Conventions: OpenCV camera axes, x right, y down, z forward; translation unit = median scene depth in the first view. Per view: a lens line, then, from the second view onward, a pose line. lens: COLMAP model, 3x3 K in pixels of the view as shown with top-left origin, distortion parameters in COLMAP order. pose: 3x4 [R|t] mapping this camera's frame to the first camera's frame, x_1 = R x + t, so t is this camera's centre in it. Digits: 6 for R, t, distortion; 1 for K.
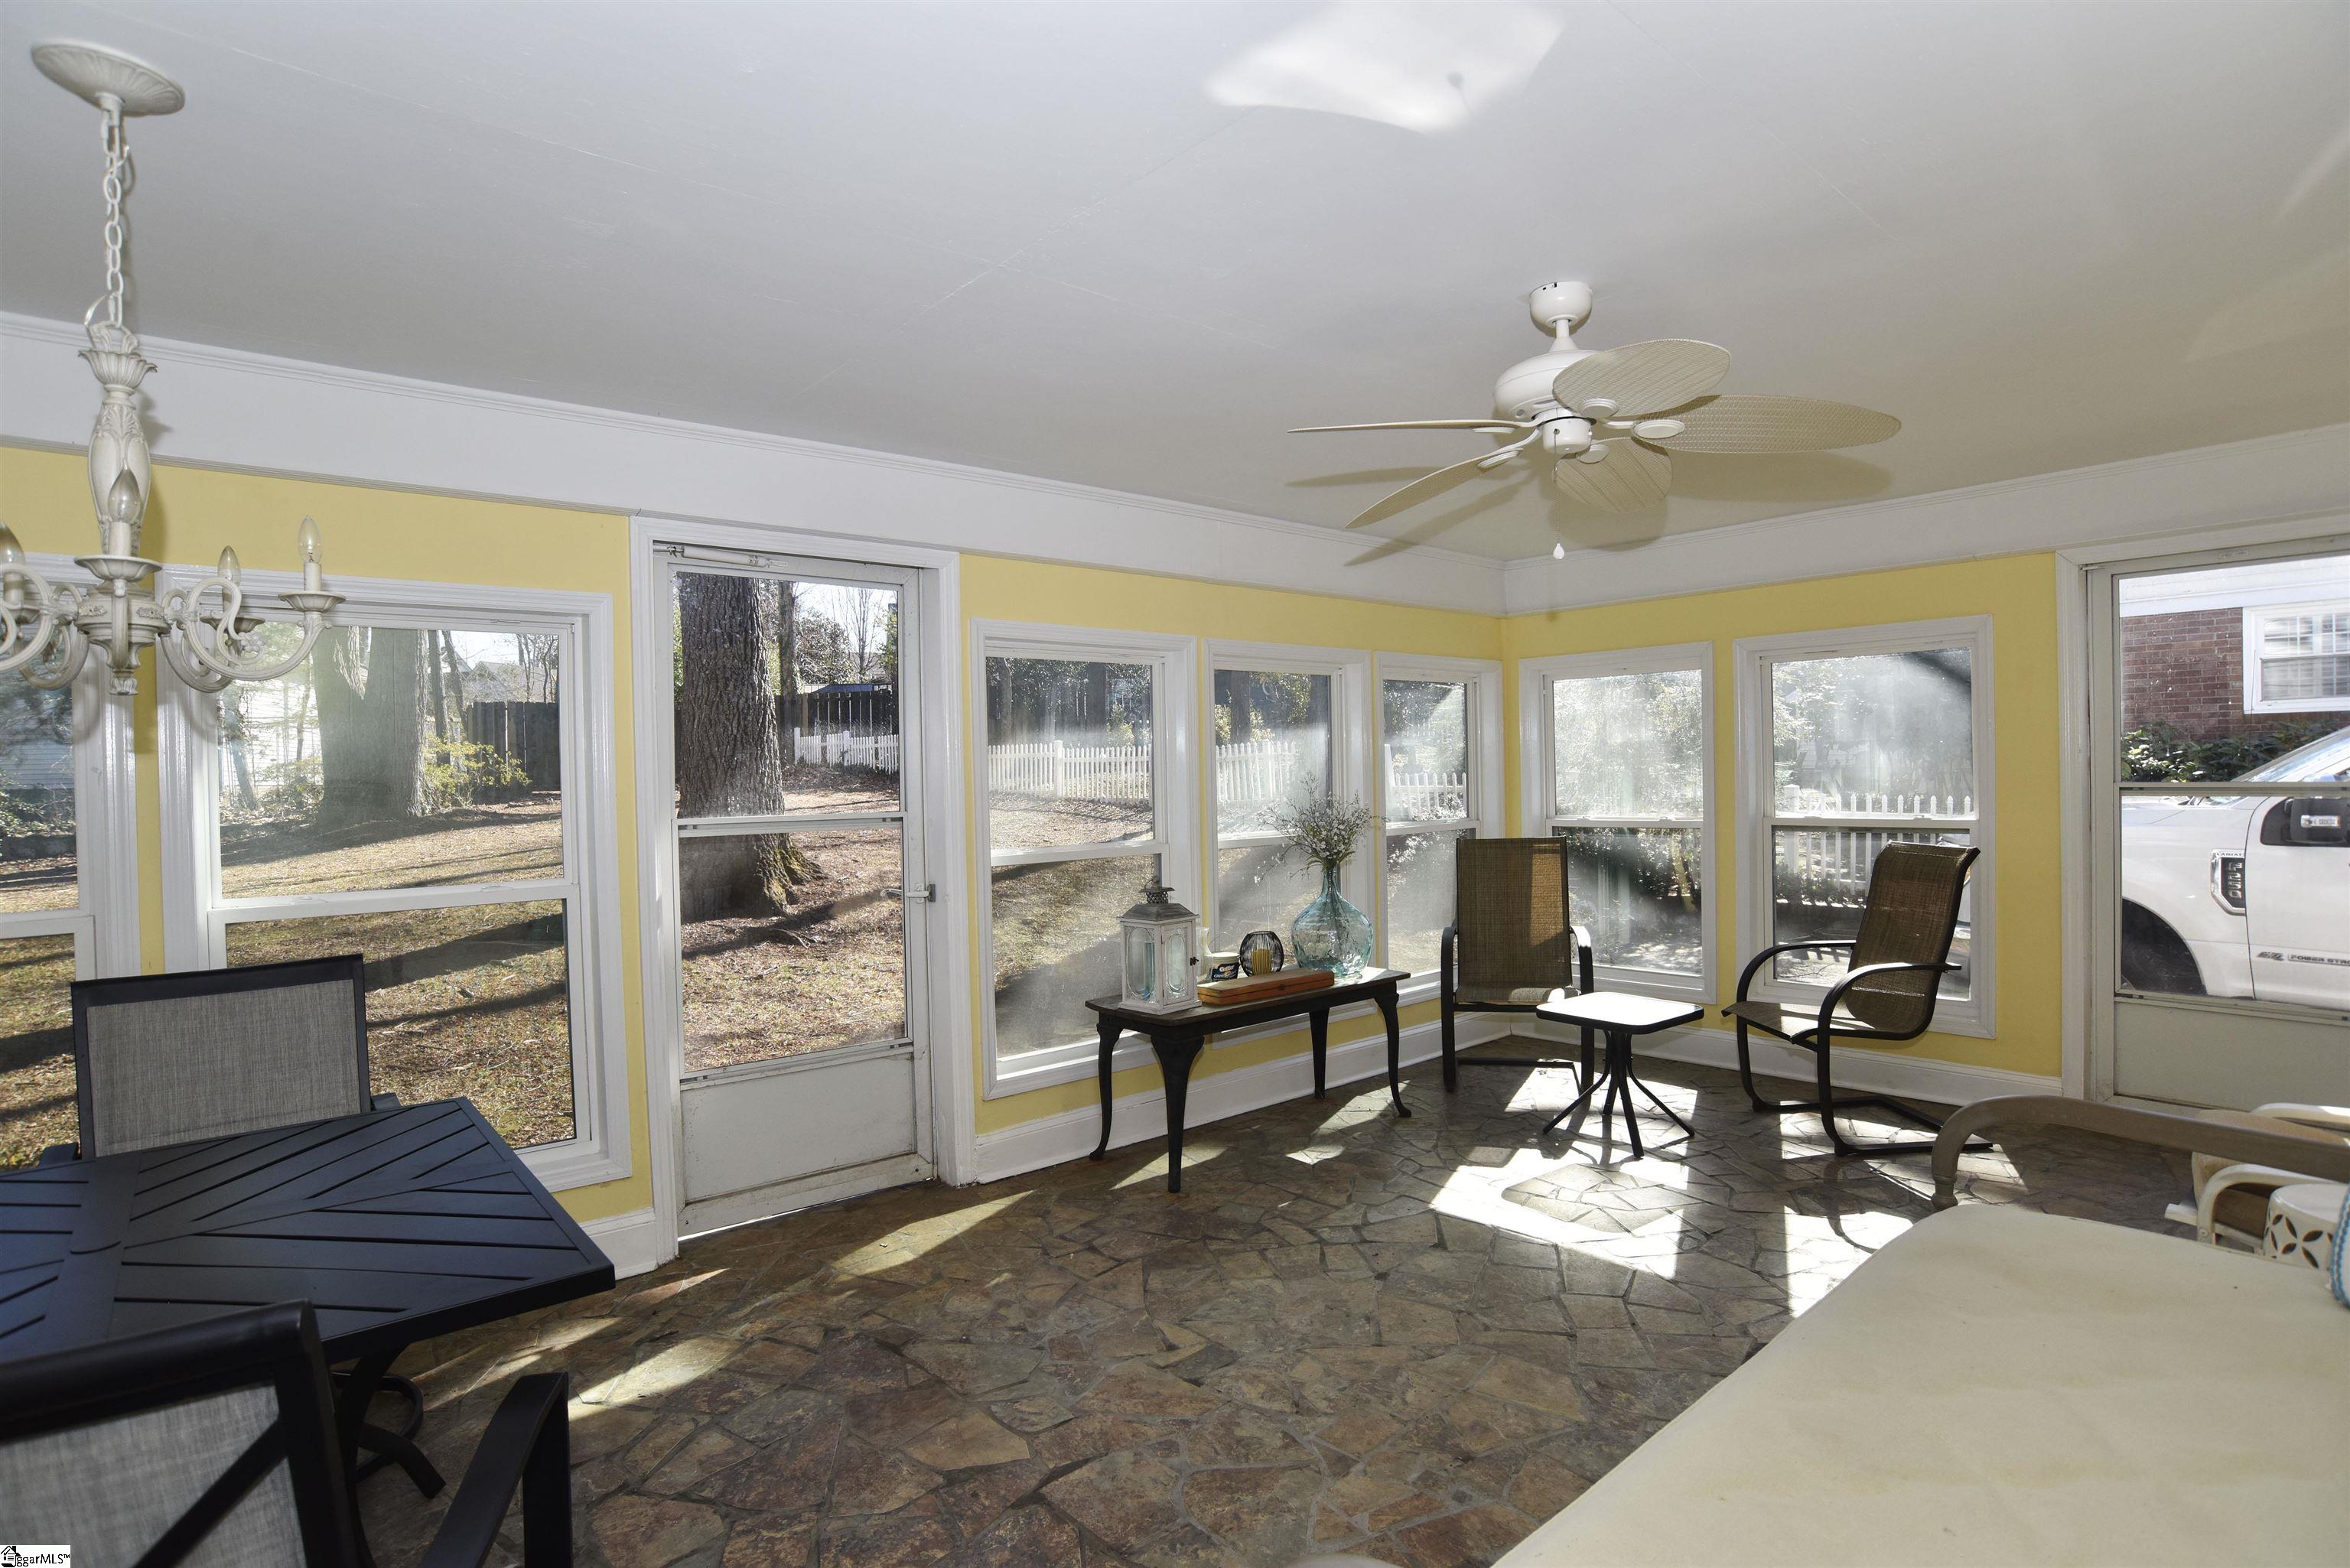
lens RADIAL K [[1194.6, 0, 1166.6], [0, 1194.6, 785.7], [0, 0, 1]] dist [-0.104500, 0.052446]
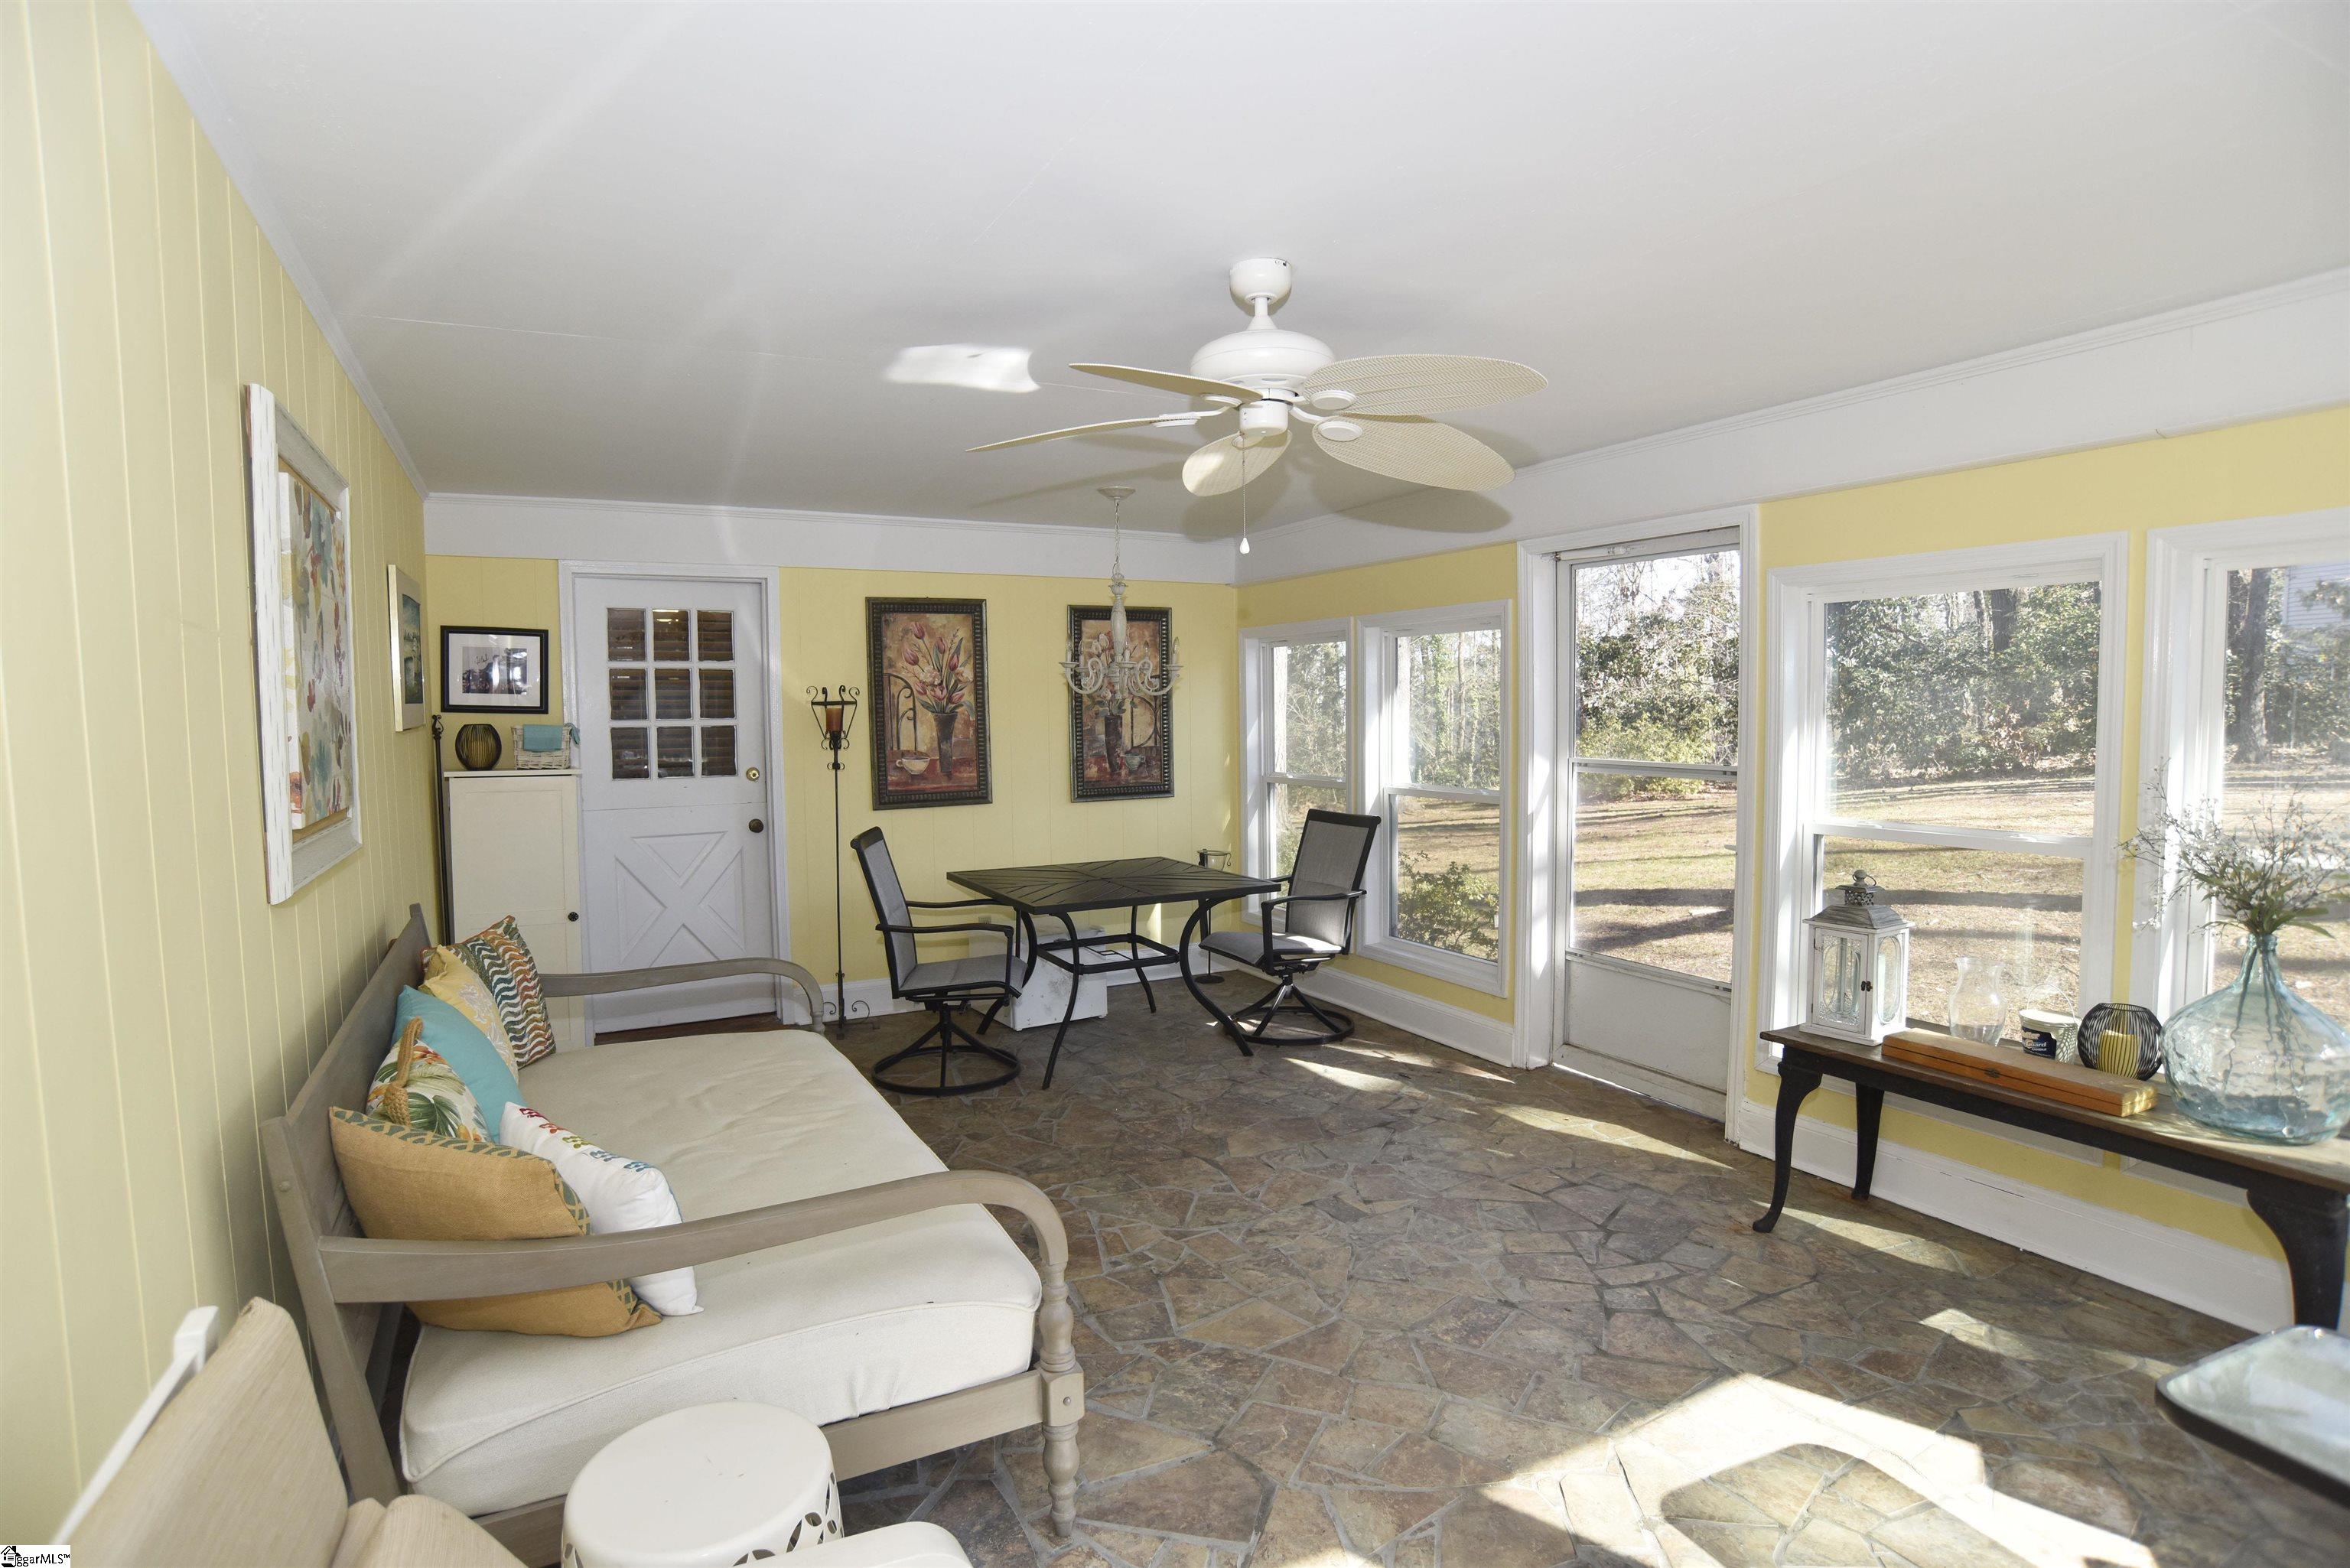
lens RADIAL K [[1194.6, 0, 1166.6], [0, 1194.6, 785.7], [0, 0, 1]] dist [-0.104500, 0.052446]
pose [[-0.221352, 0.086499, -0.971350, 1.079677], [0.009677, 0.996204, 0.086507, -0.066421], [0.975146, 0.009749, -0.221349, 0.925397]]
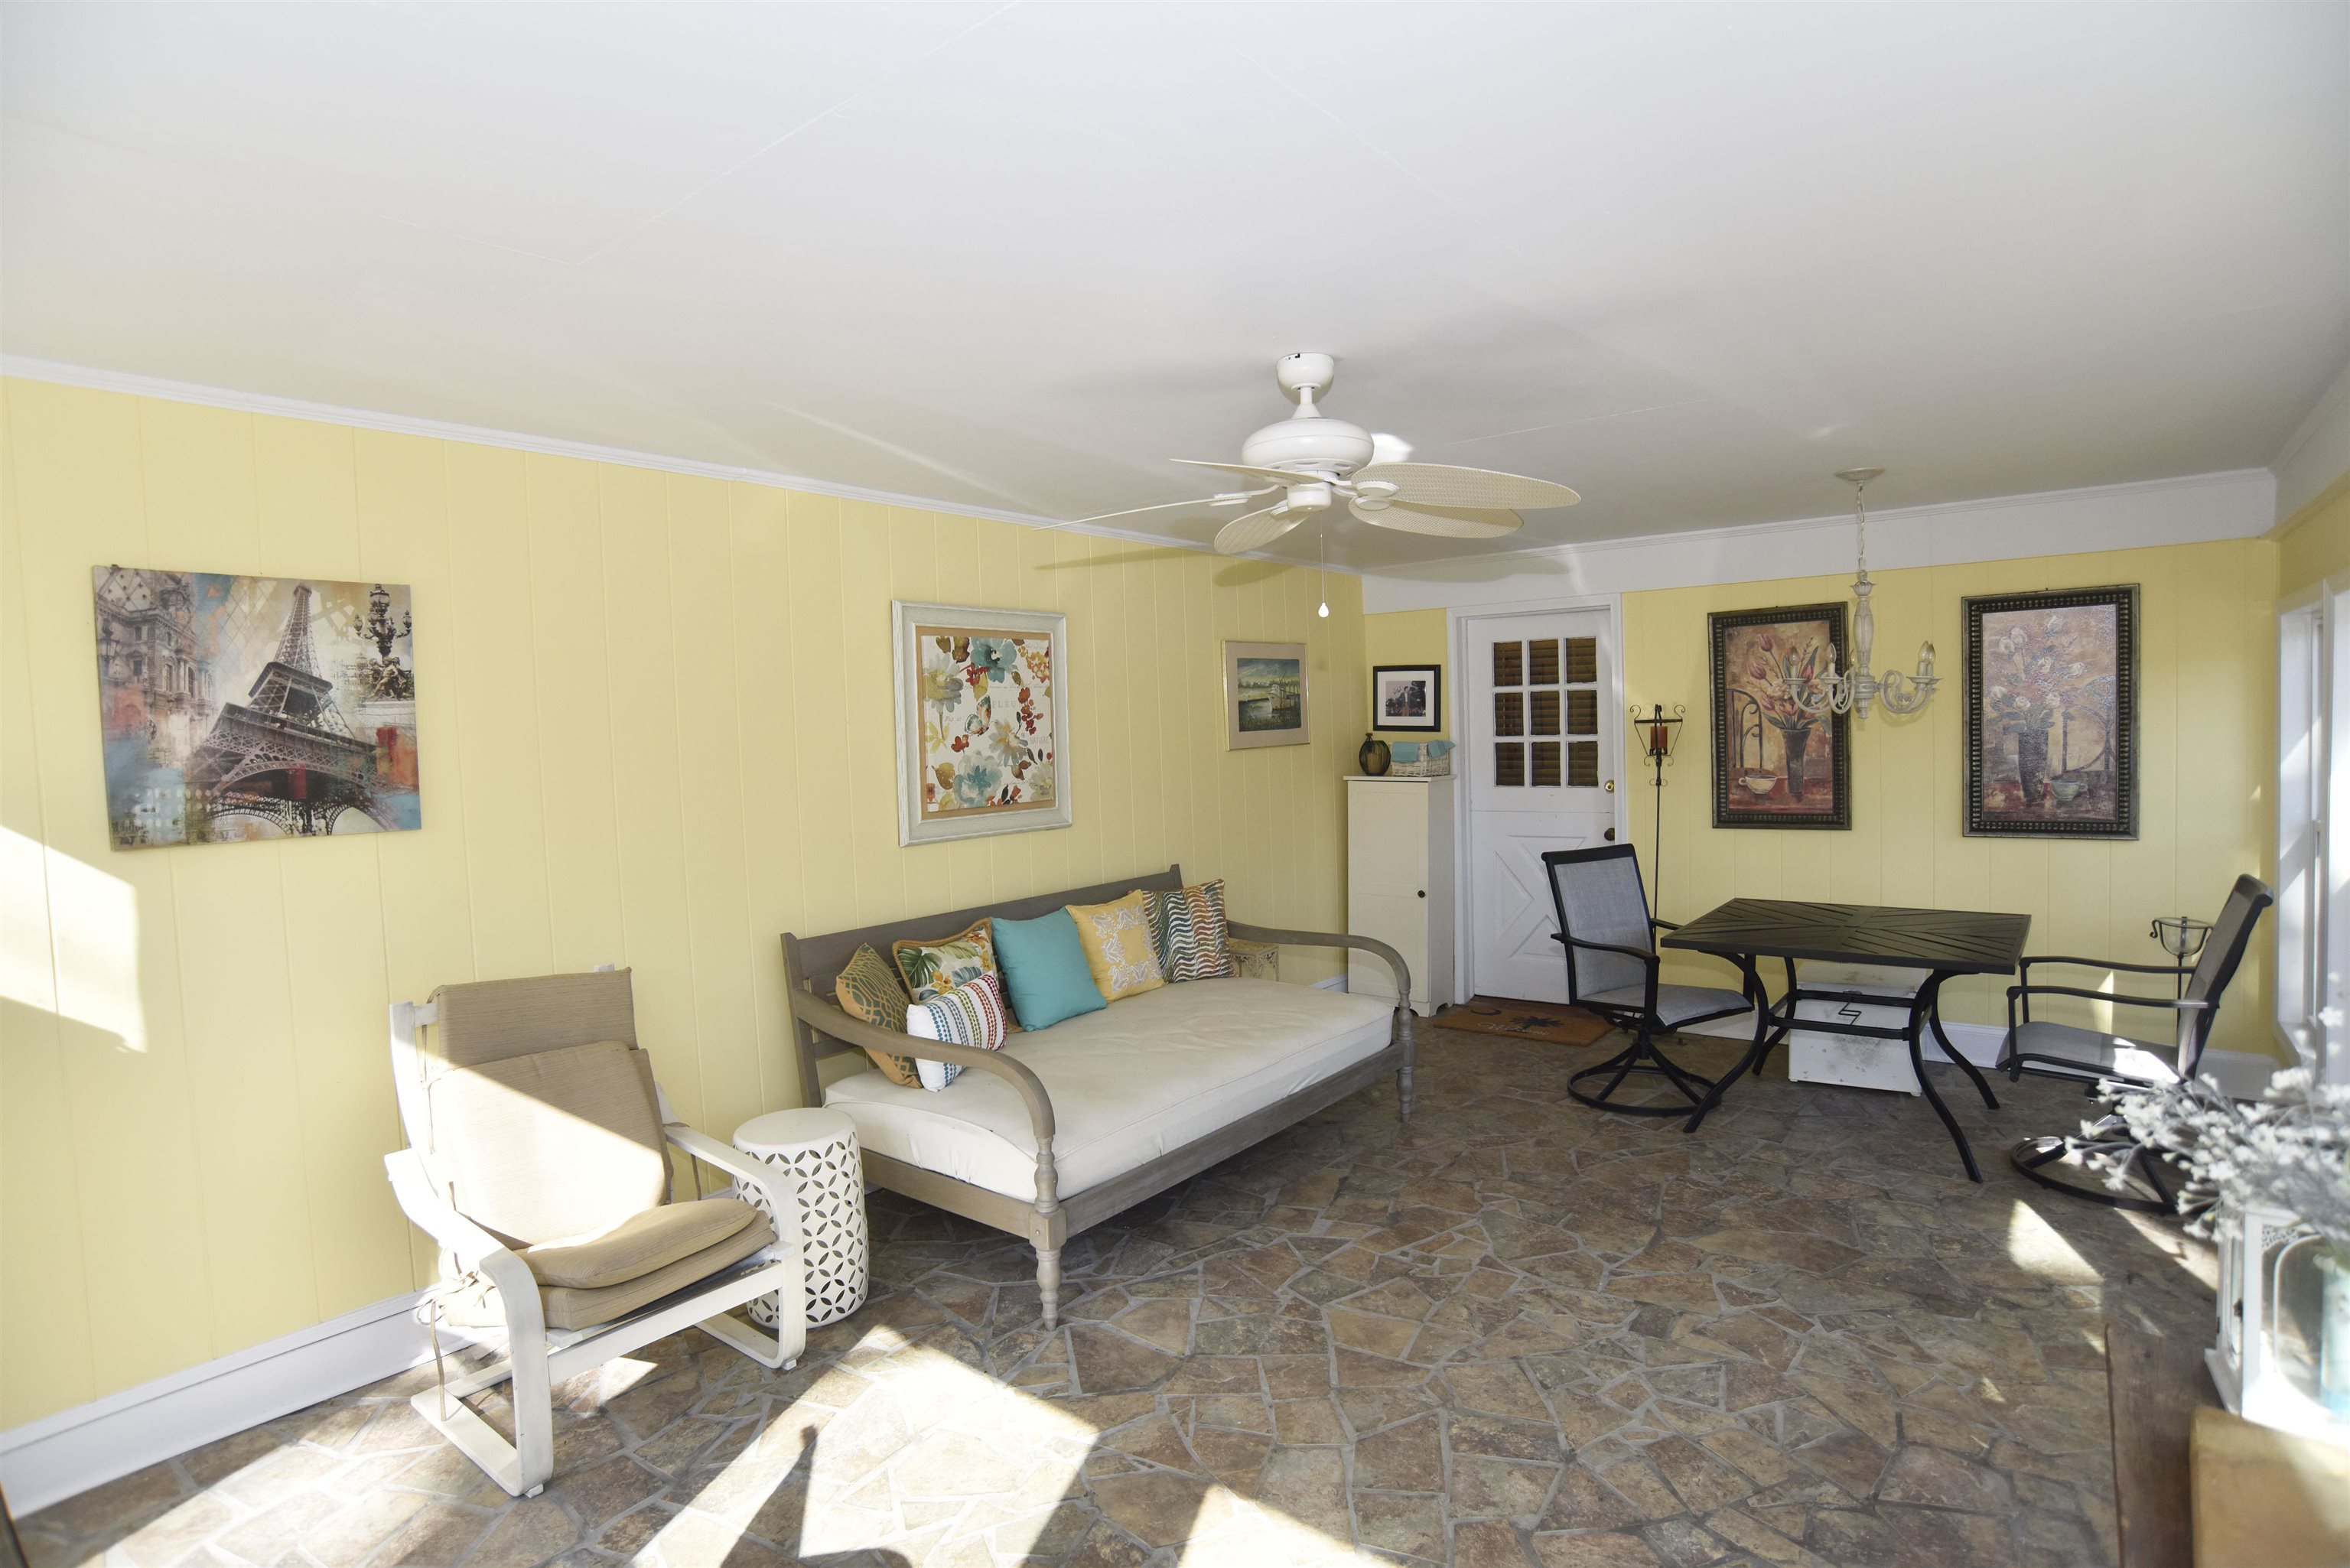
lens RADIAL K [[1194.6, 0, 1166.6], [0, 1194.6, 785.7], [0, 0, 1]] dist [-0.104500, 0.052446]
pose [[-0.982351, 0.059745, -0.177251, 0.548227], [0.050336, 0.997098, 0.057115, -0.082351], [0.180149, 0.047184, -0.982507, 1.661610]]
